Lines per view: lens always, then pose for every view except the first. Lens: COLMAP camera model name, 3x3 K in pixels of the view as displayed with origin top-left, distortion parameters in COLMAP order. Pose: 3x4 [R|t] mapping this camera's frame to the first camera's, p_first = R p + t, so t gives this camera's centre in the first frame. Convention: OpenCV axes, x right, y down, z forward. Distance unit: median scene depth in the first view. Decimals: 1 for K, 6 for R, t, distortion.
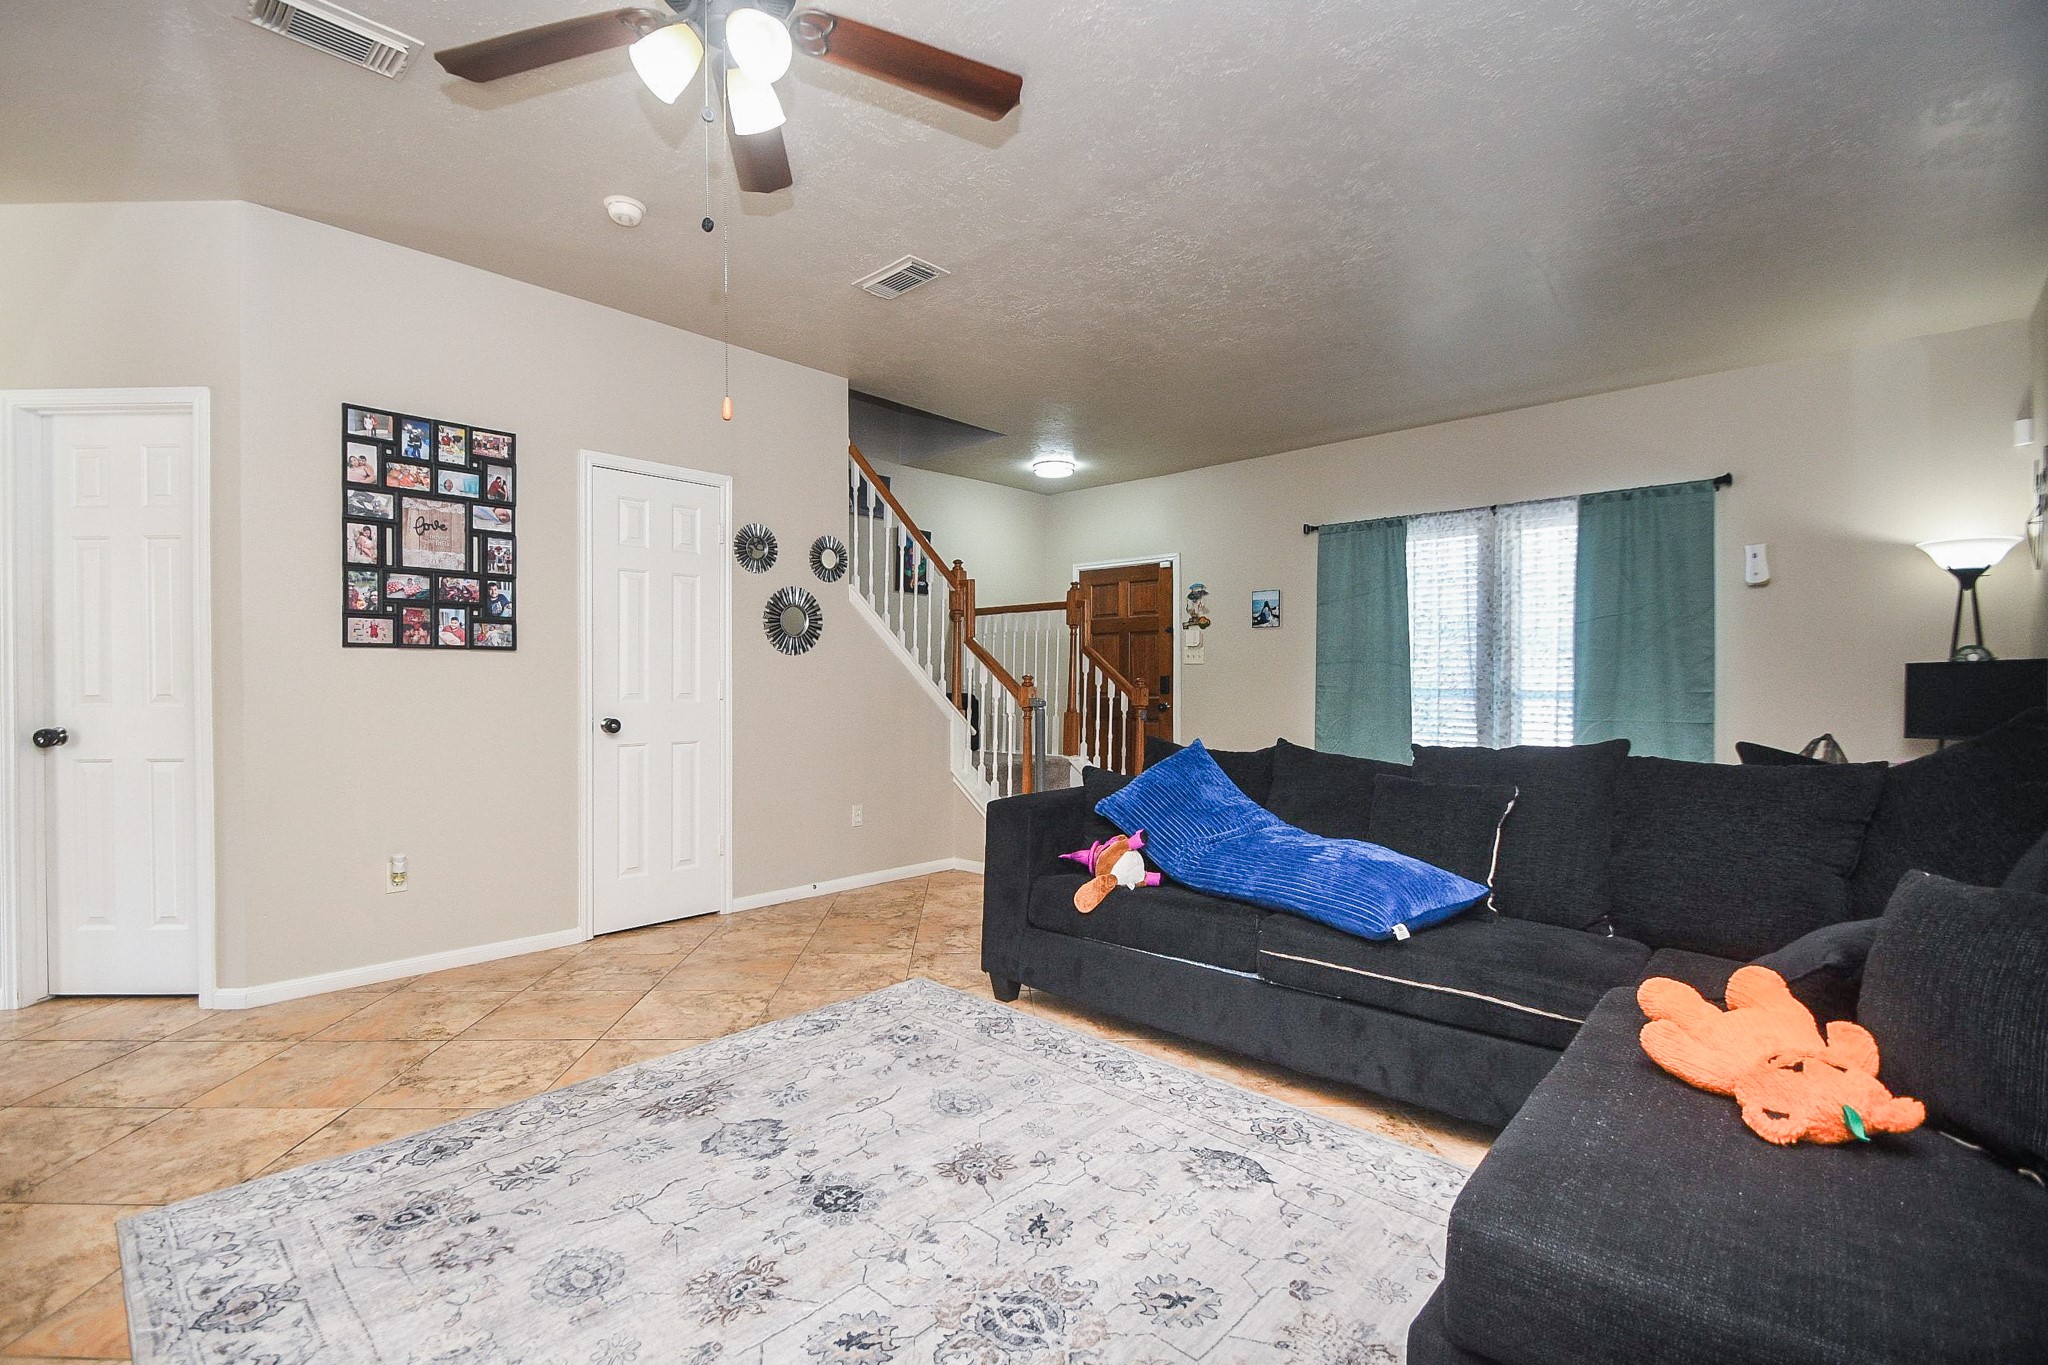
lens RADIAL K [[913.1, 0, 984.6], [0, 913.1, 697.0], [0, 0, 1]] dist [-0.003443, -0.005177]
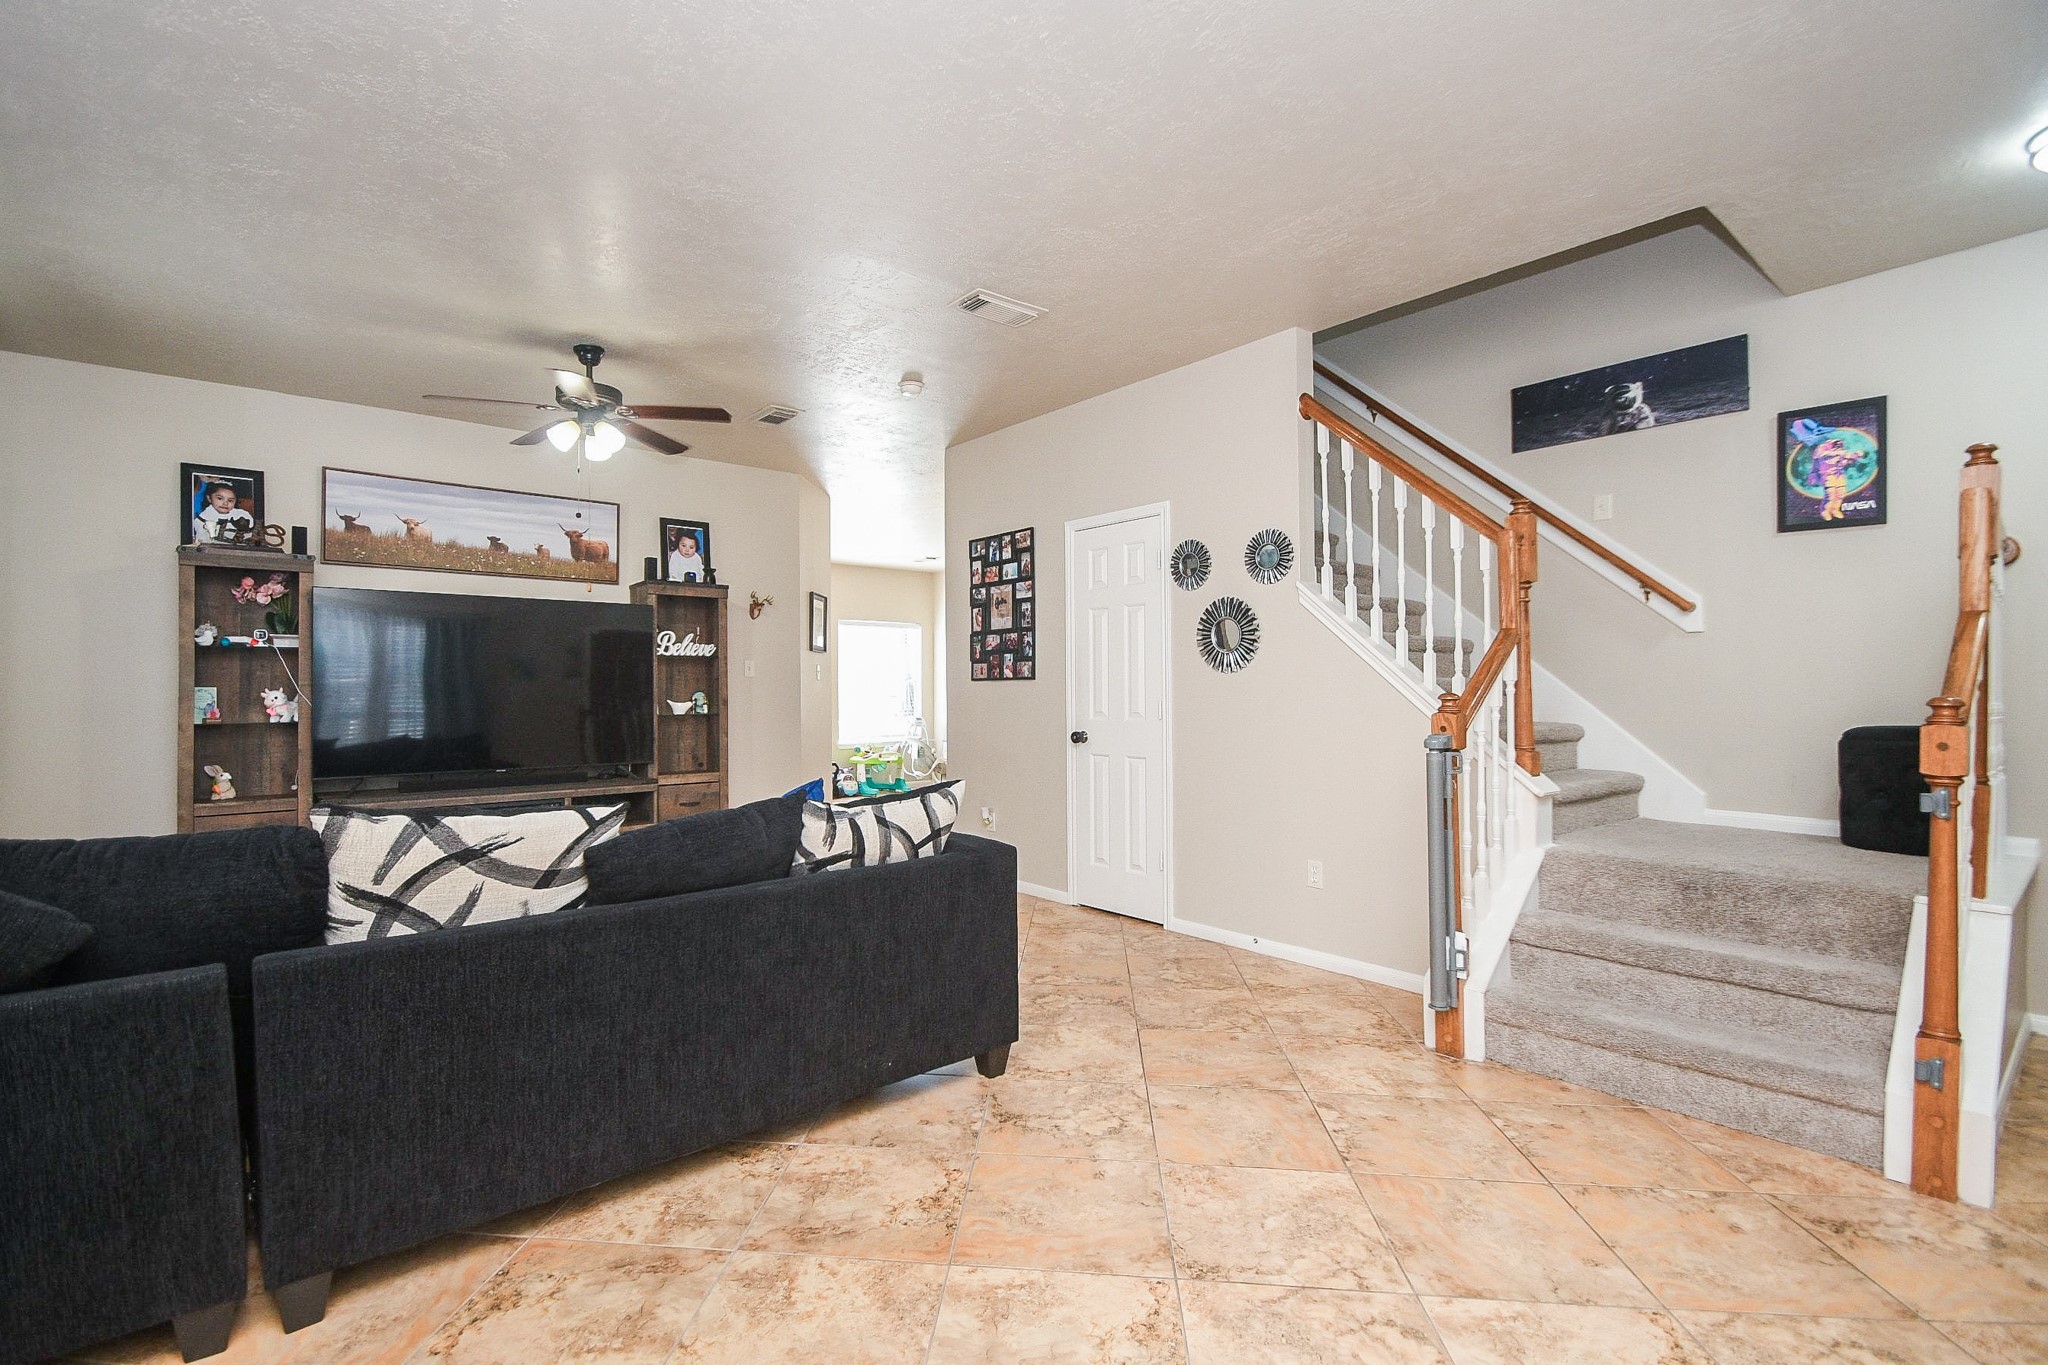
lens RADIAL K [[973.3, 0, 1021.7], [0, 973.3, 679.7], [0, 0, 1]] dist [0.008421, -0.004010]
pose [[-0.111353, -0.014457, -0.993676, 0.981612], [-0.011978, 0.999841, -0.013204, -0.030357], [0.993709, 0.010432, -0.111509, 1.144721]]
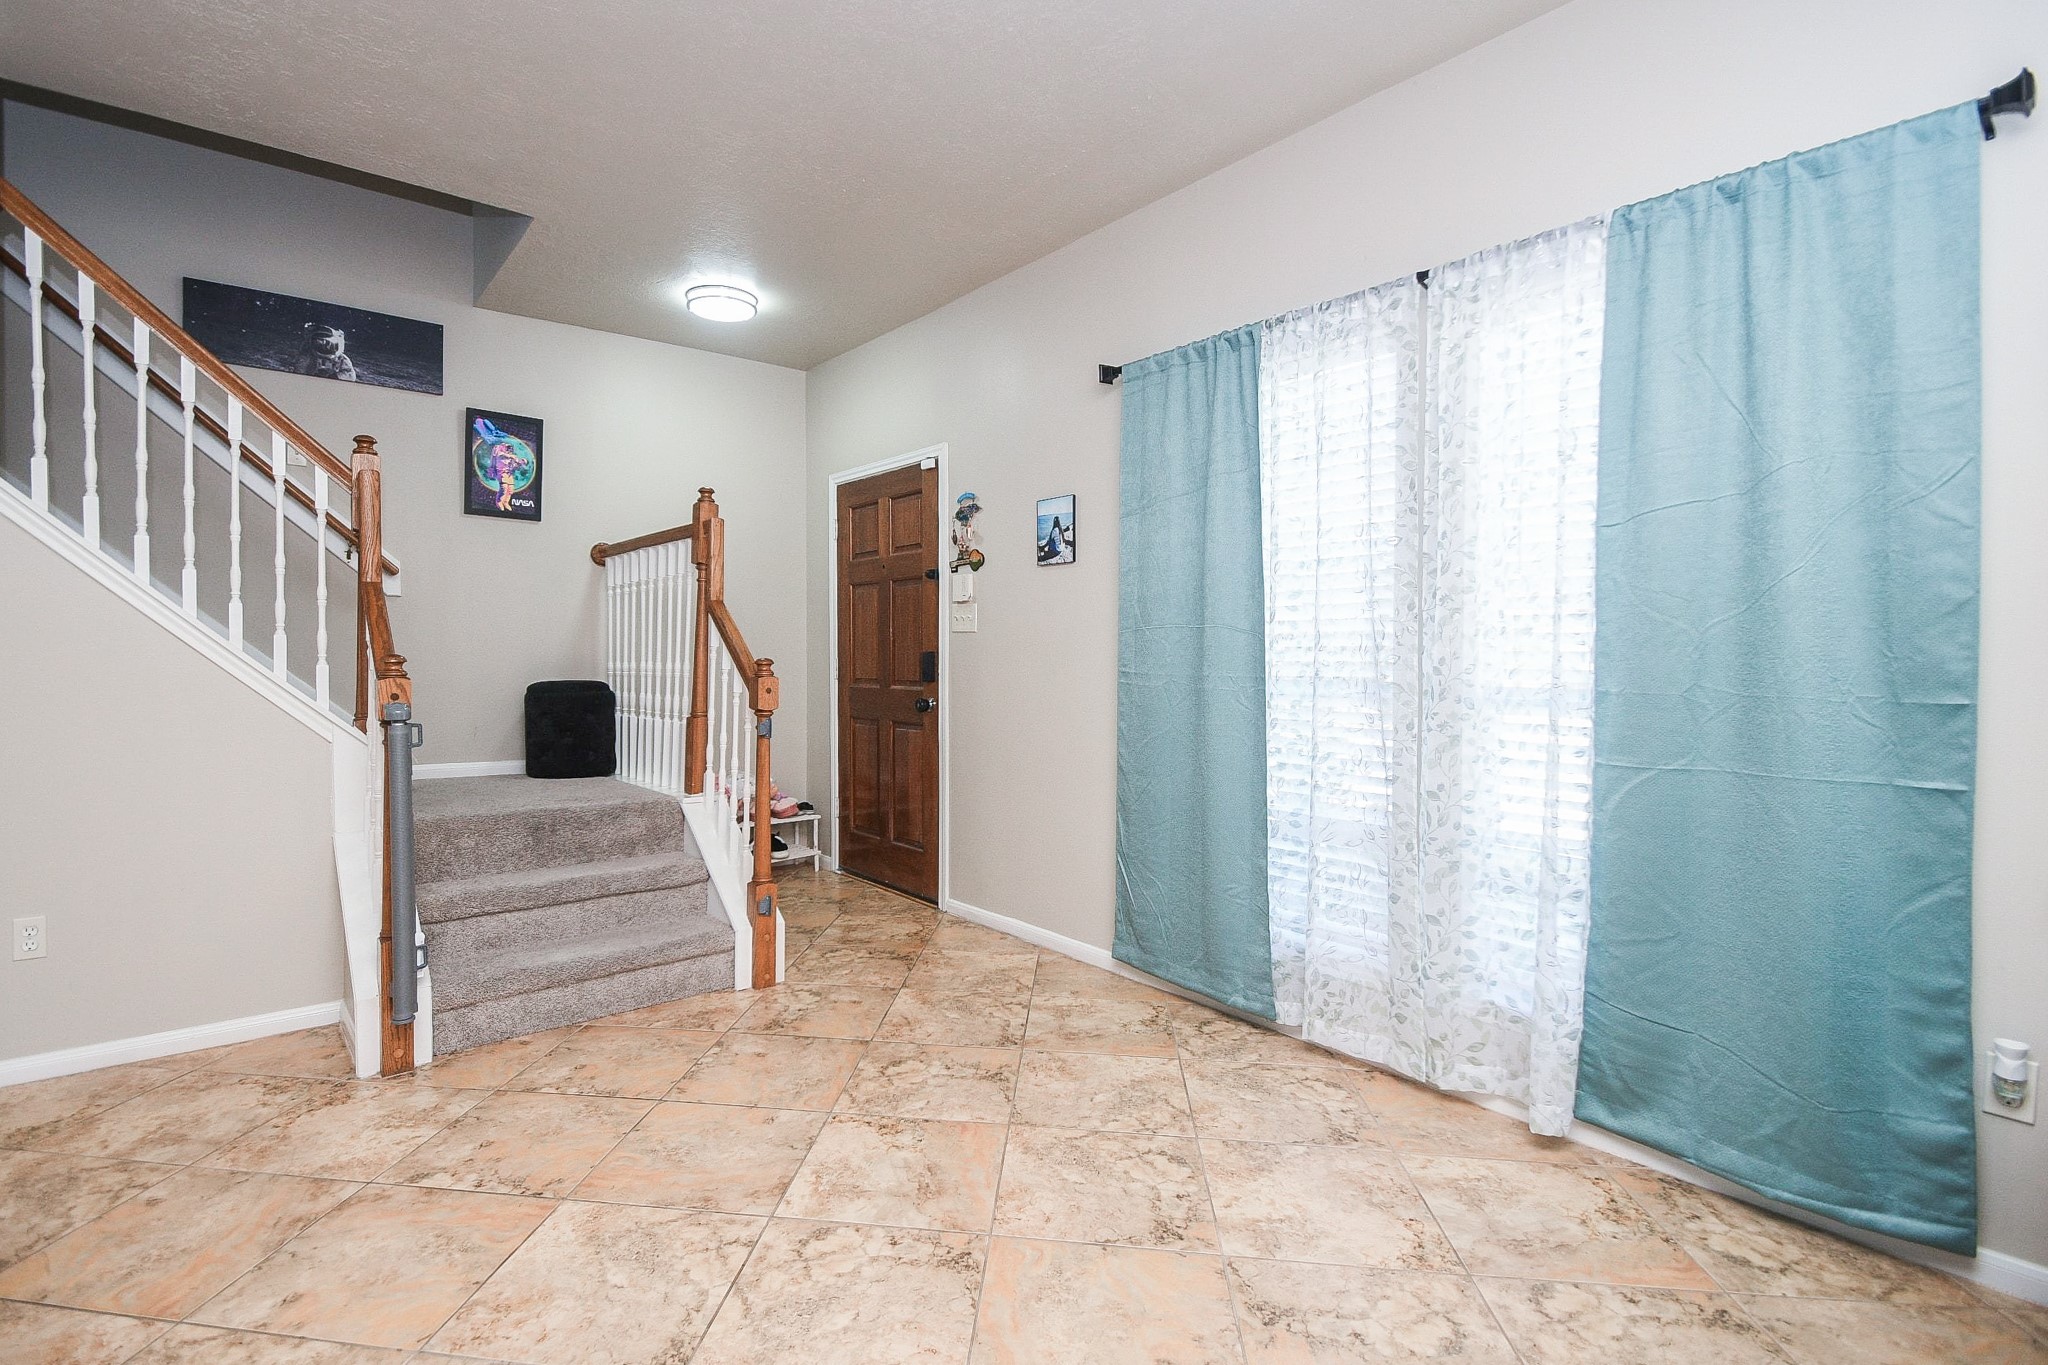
lens RADIAL K [[913.1, 0, 1014.7], [0, 913.1, 682.3], [0, 0, 1]] dist [-0.003443, -0.005177]
pose [[0.991282, 0.002552, -0.131732, 0.634032], [-0.000365, 0.999862, 0.016619, -0.025542], [0.131757, -0.016426, 0.991146, 0.799546]]
